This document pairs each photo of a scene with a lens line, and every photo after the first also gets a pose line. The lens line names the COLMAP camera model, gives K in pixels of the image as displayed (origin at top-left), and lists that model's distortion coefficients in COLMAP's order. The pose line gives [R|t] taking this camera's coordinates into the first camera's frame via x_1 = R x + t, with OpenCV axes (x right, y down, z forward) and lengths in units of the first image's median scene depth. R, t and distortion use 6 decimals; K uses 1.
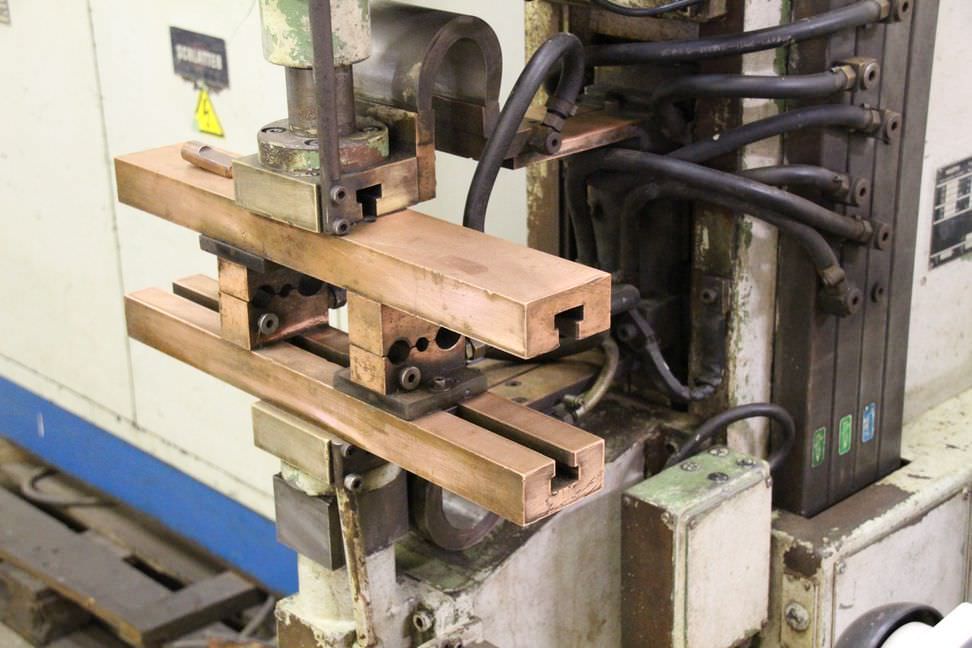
lens RADIAL K [[1668.5, 0, 490.9], [0, 1668.5, 321.9], [0, 0, 1]] dist [0.326064, 0.000000]
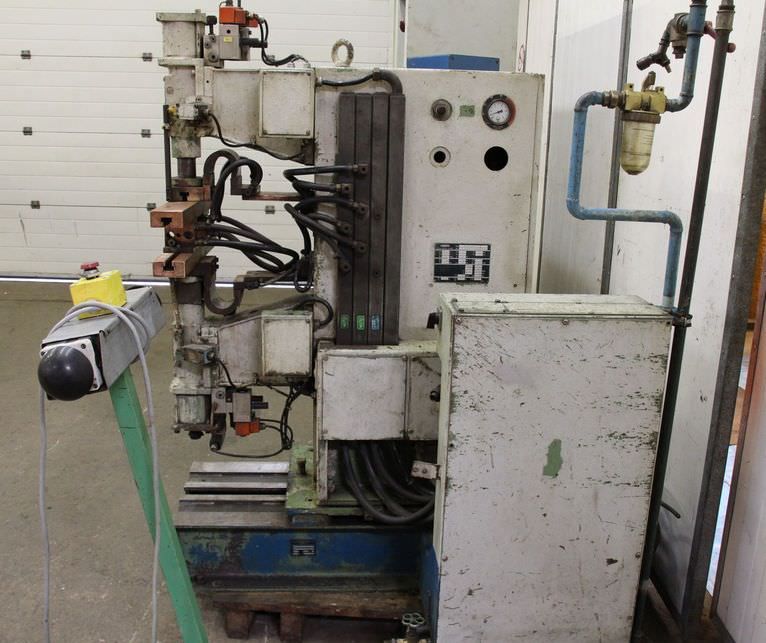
lens RADIAL K [[811.9, 0, 381.9], [0, 811.9, 325.1], [0, 0, 1]] dist [-0.102898, 0.000000]
pose [[0.747645, 0.205757, -0.631420, 1.177476], [-0.272883, 0.961999, -0.009632, 0.080319], [0.605443, 0.179505, 0.775381, -0.022628]]
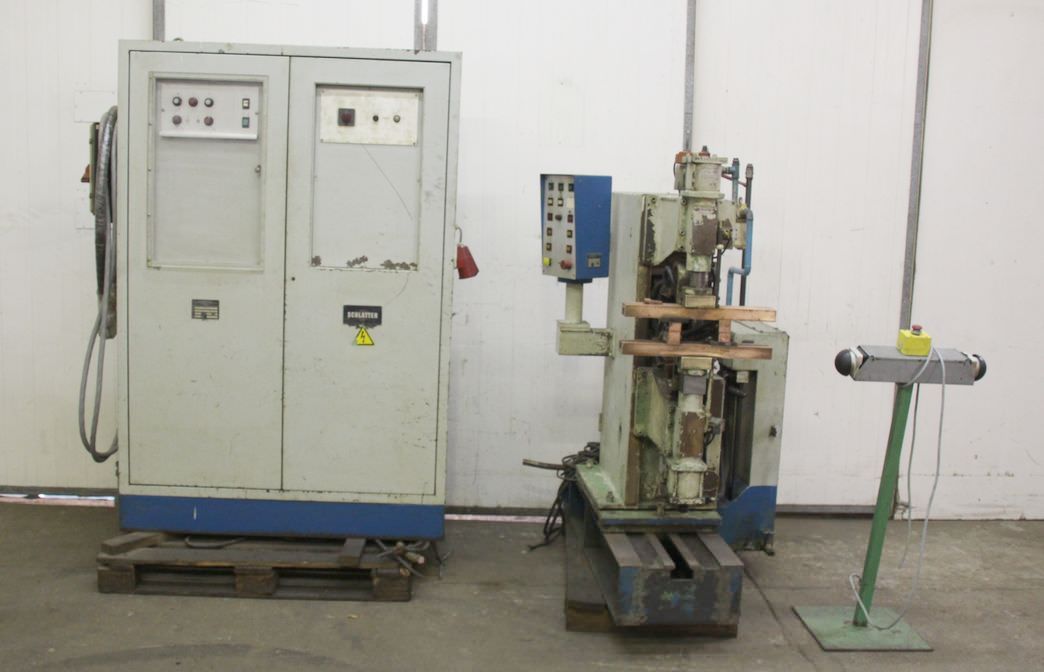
lens RADIAL K [[1084.3, 0, 516.8], [0, 1084.3, 327.0], [0, 0, 1]] dist [-0.119703, 0.000000]
pose [[0.638262, -0.062248, 0.767298, -2.183628], [0.226612, 0.967755, -0.109992, 0.159601], [-0.735709, 0.244082, 0.631787, -0.336458]]
